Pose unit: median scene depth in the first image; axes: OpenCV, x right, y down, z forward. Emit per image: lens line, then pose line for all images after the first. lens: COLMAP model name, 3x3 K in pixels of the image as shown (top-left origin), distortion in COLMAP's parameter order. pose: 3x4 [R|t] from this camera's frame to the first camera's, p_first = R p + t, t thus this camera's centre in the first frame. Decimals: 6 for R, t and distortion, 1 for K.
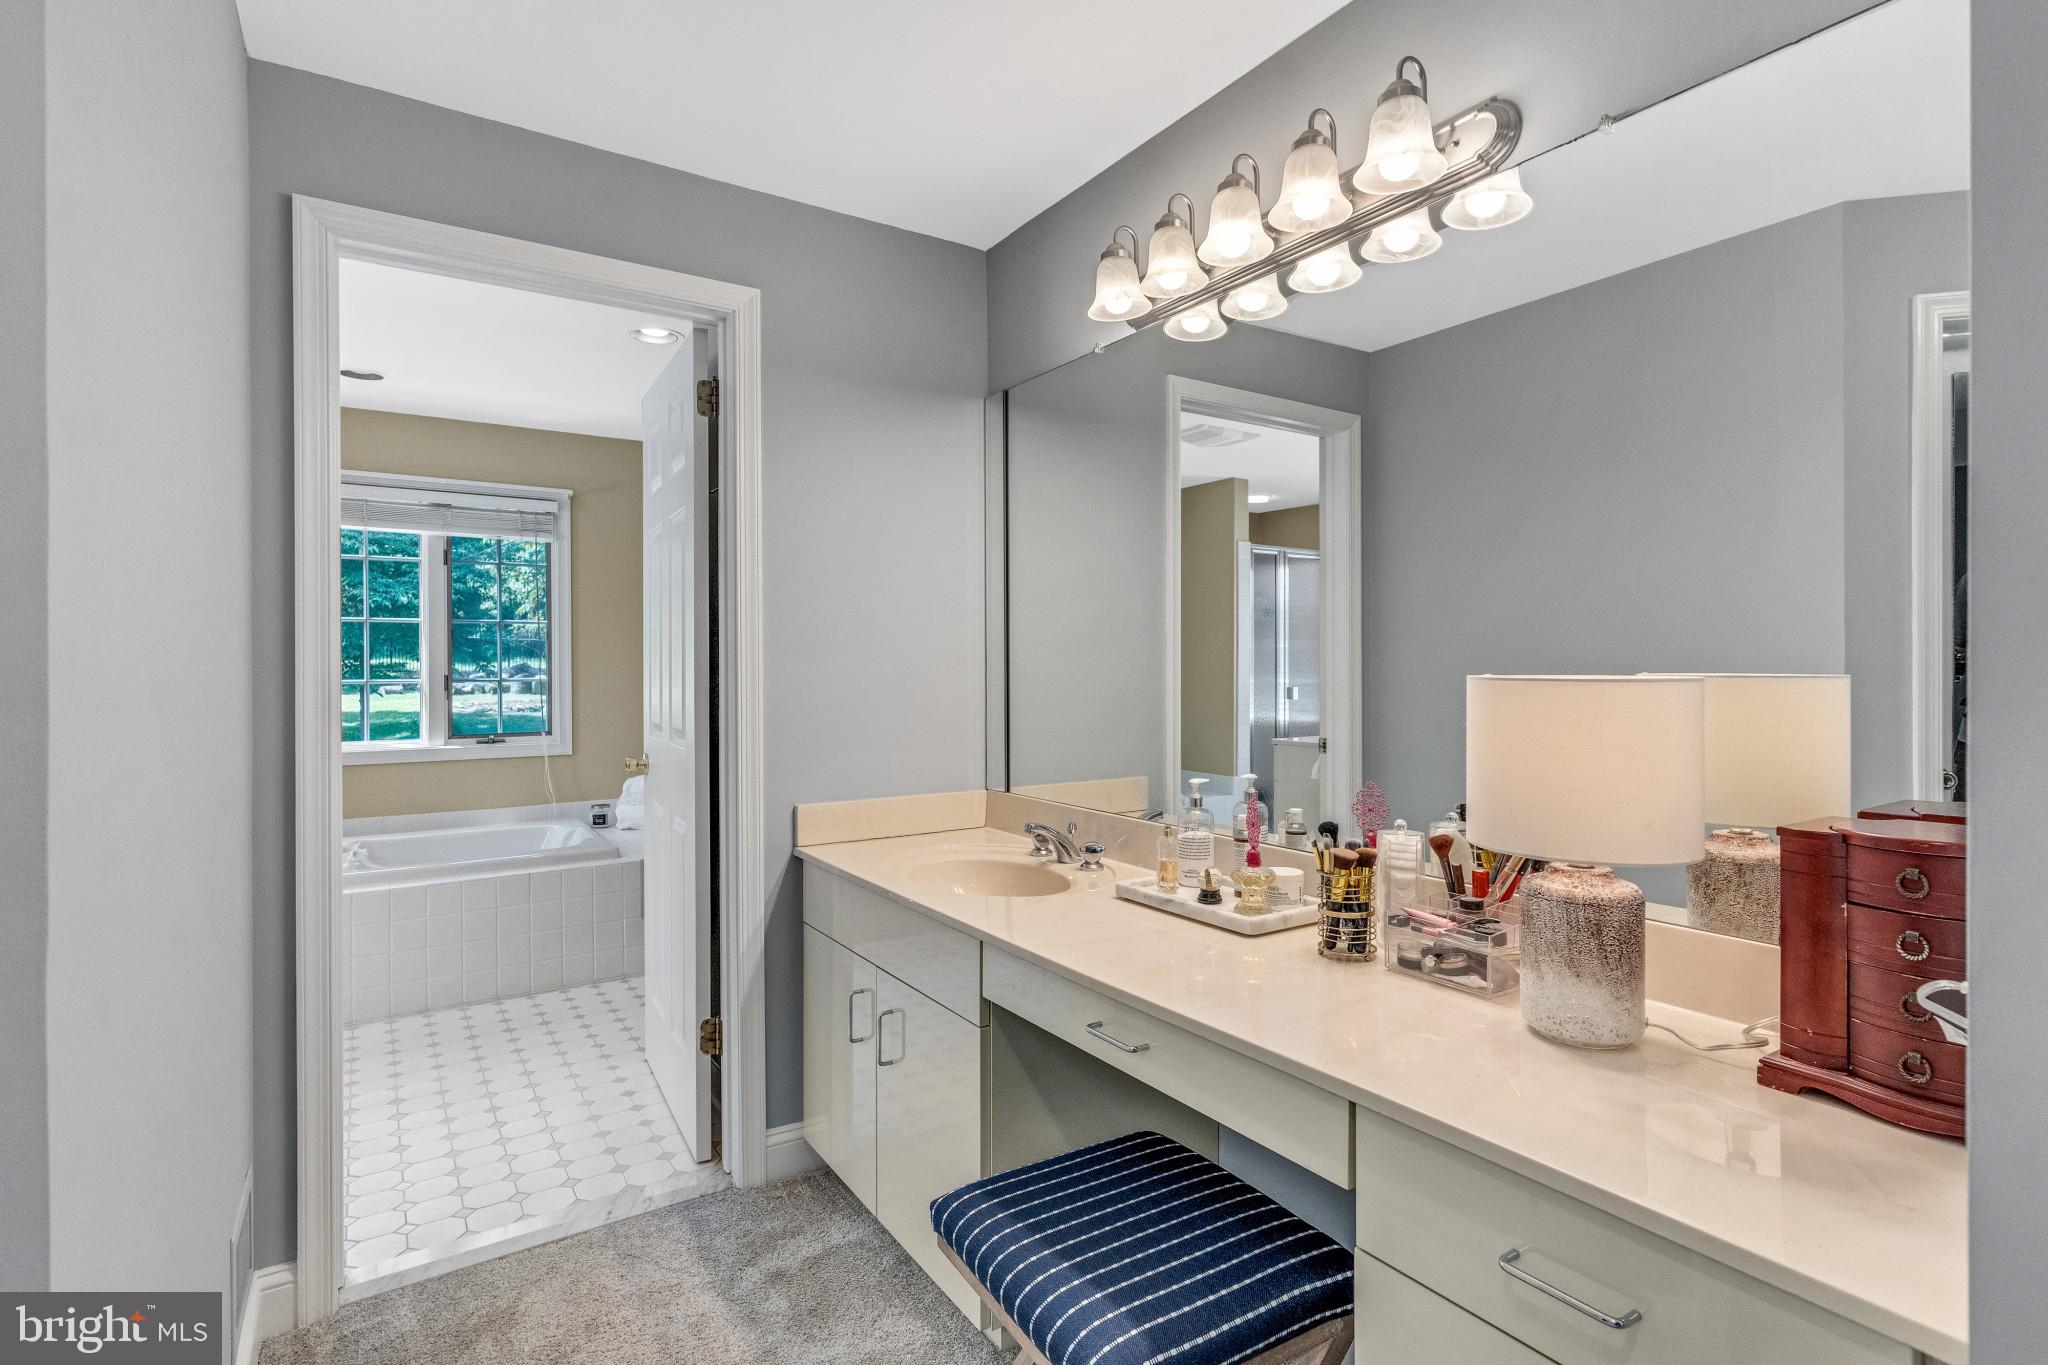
lens RADIAL K [[989.1, 0, 1022.8], [0, 989.1, 672.4], [0, 0, 1]] dist [0.001840, 0.000945]
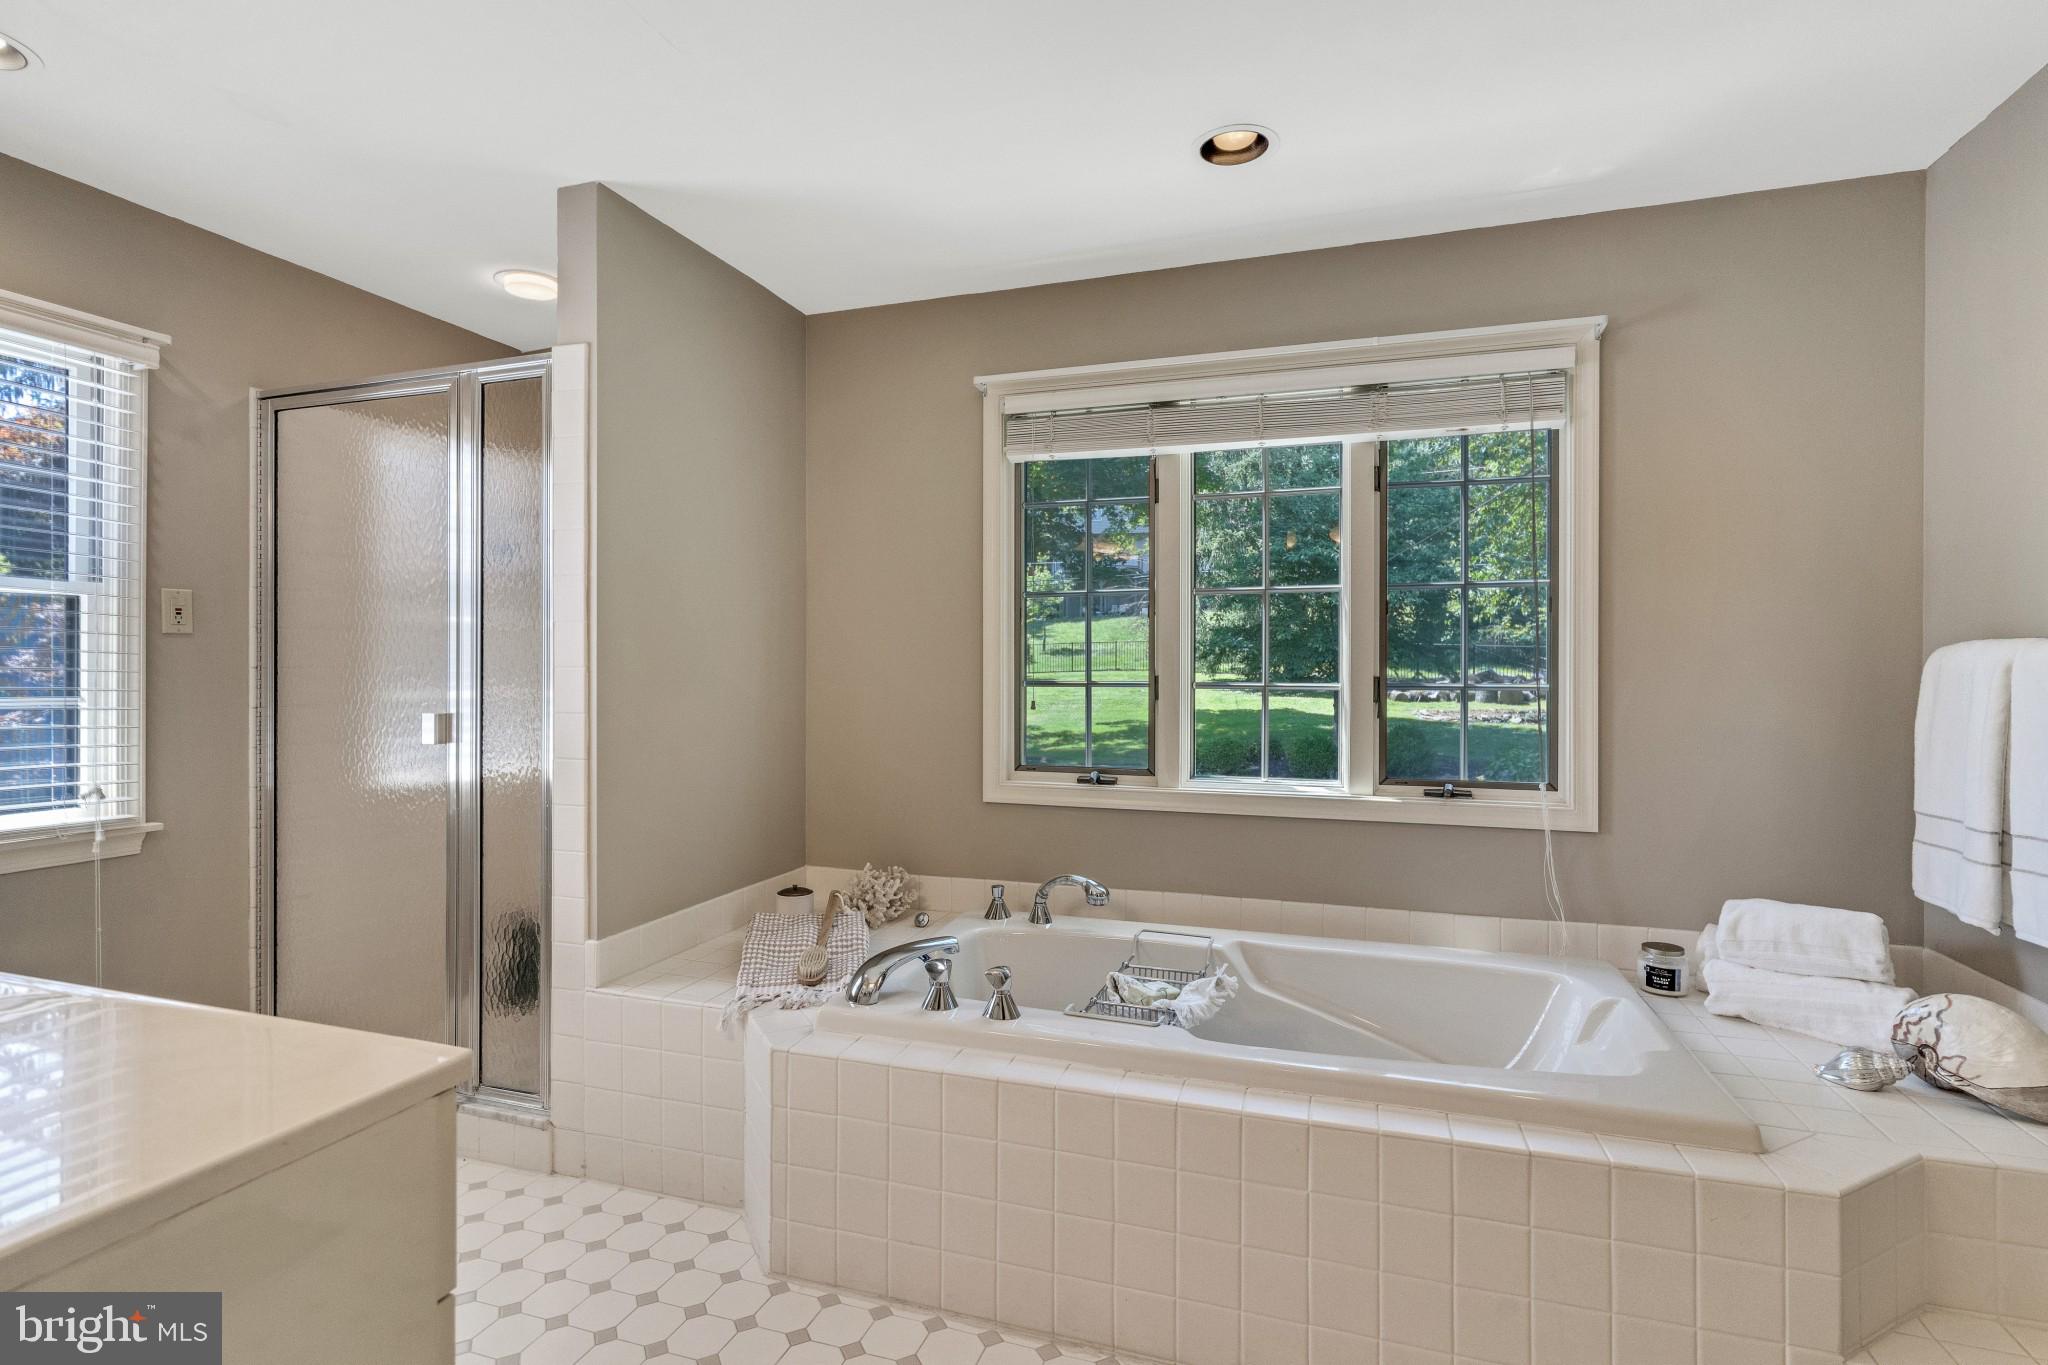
lens RADIAL K [[989.1, 0, 1022.8], [0, 989.1, 672.4], [0, 0, 1]] dist [0.001840, 0.000945]
pose [[0.616625, 0.003304, -0.787250, -0.237489], [-0.010096, 0.999942, -0.003711, 0.004279], [0.787193, 0.010236, 0.616622, 0.450212]]
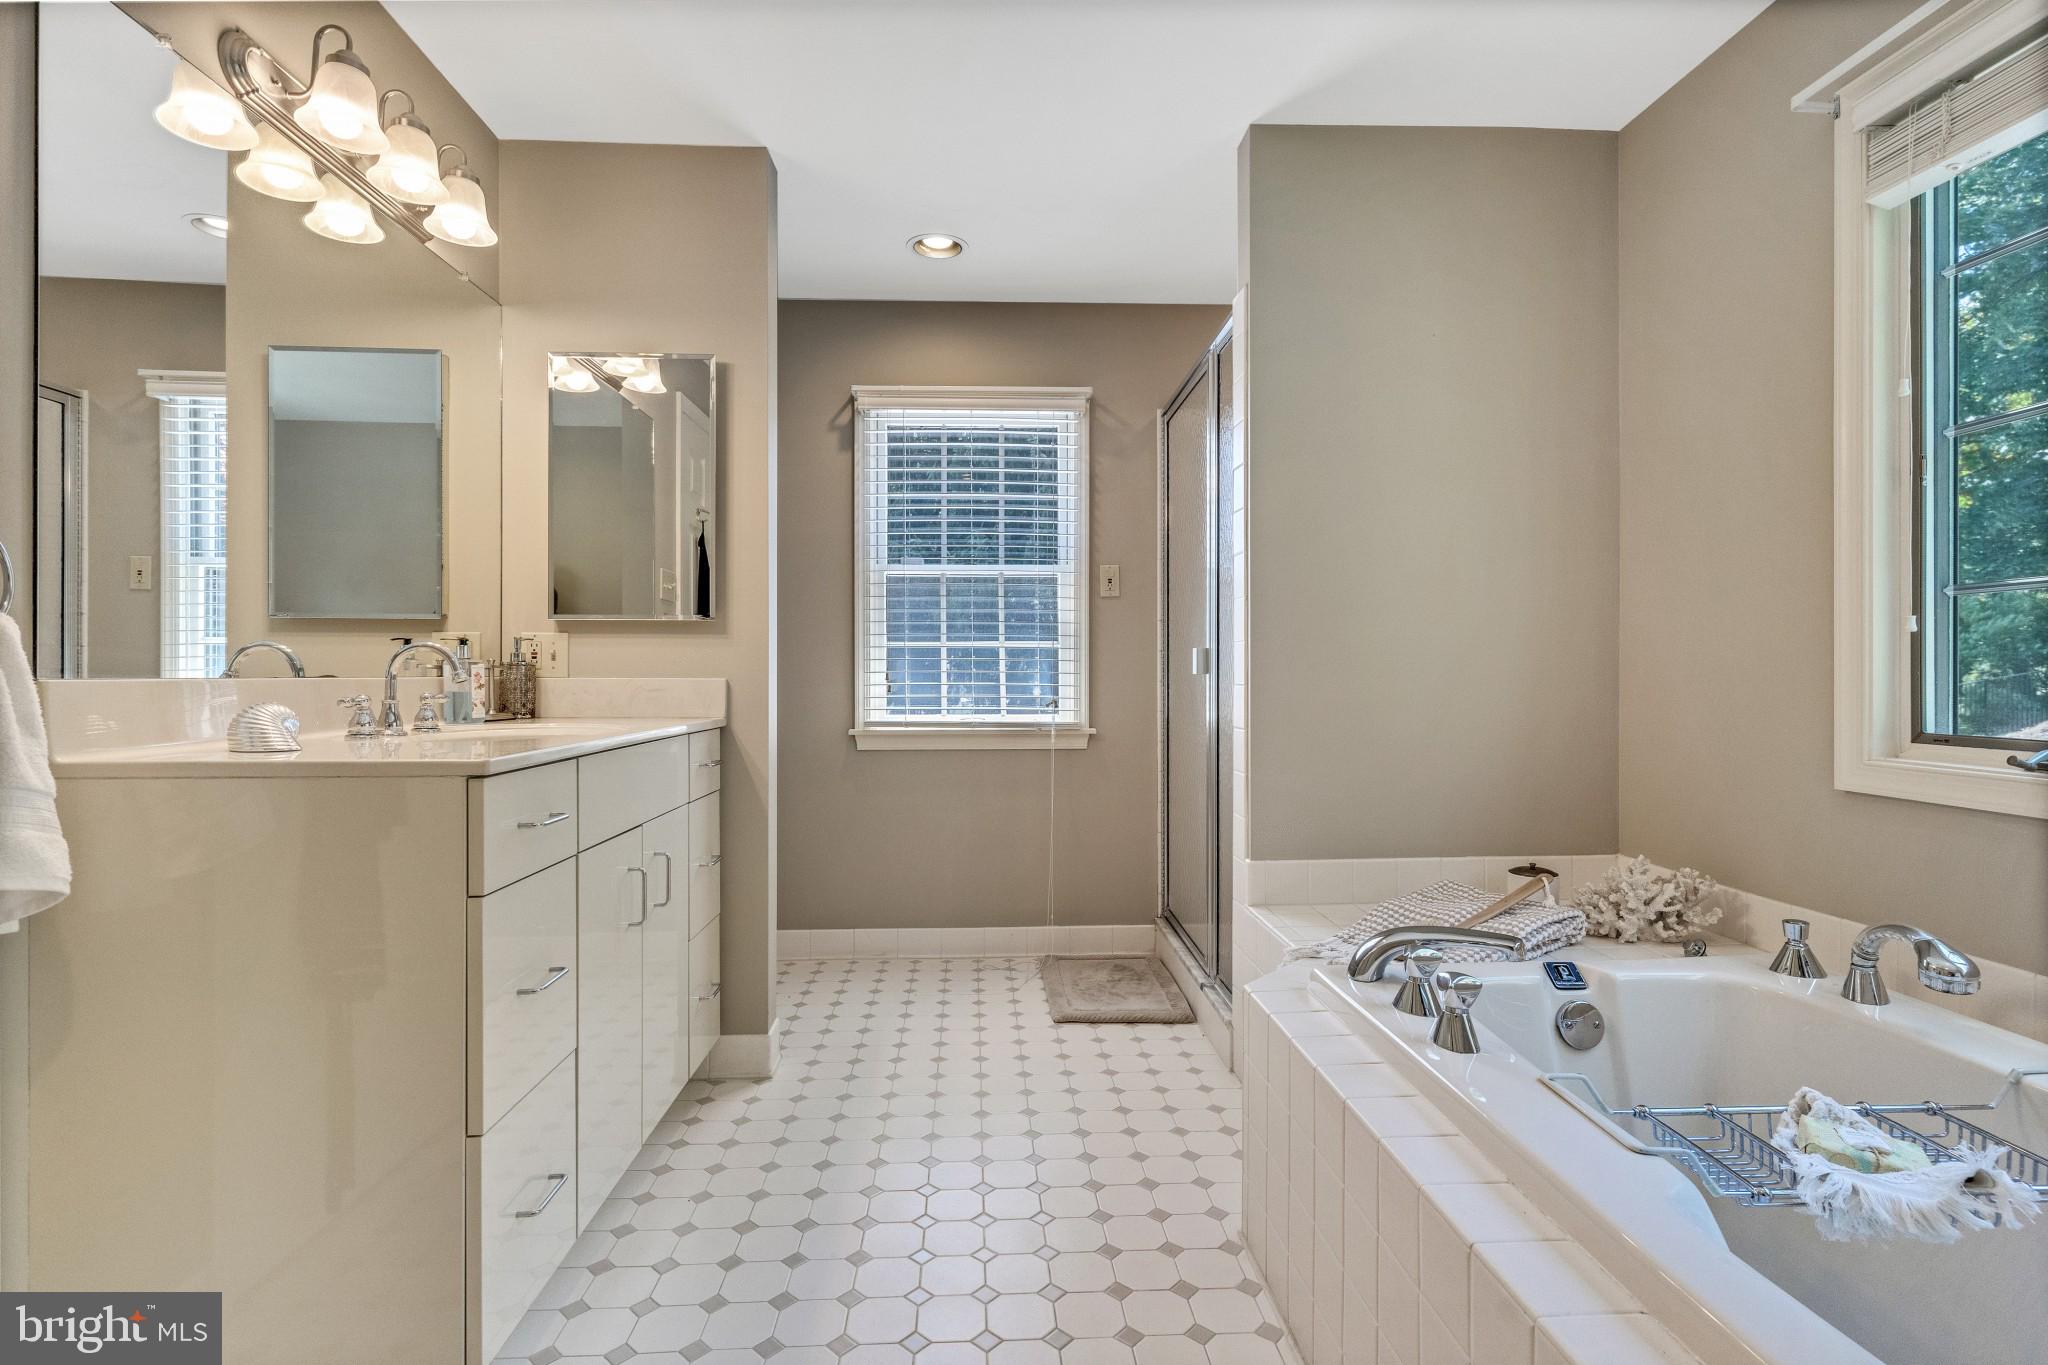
lens RADIAL K [[977.1, 0, 1012.2], [0, 977.1, 674.2], [0, 0, 1]] dist [0.002286, 0.000616]
pose [[-0.511639, 0.004254, -0.859190, -0.262345], [-0.006121, 0.999944, 0.008595, 0.038713], [0.859179, 0.009656, -0.511585, 0.736068]]
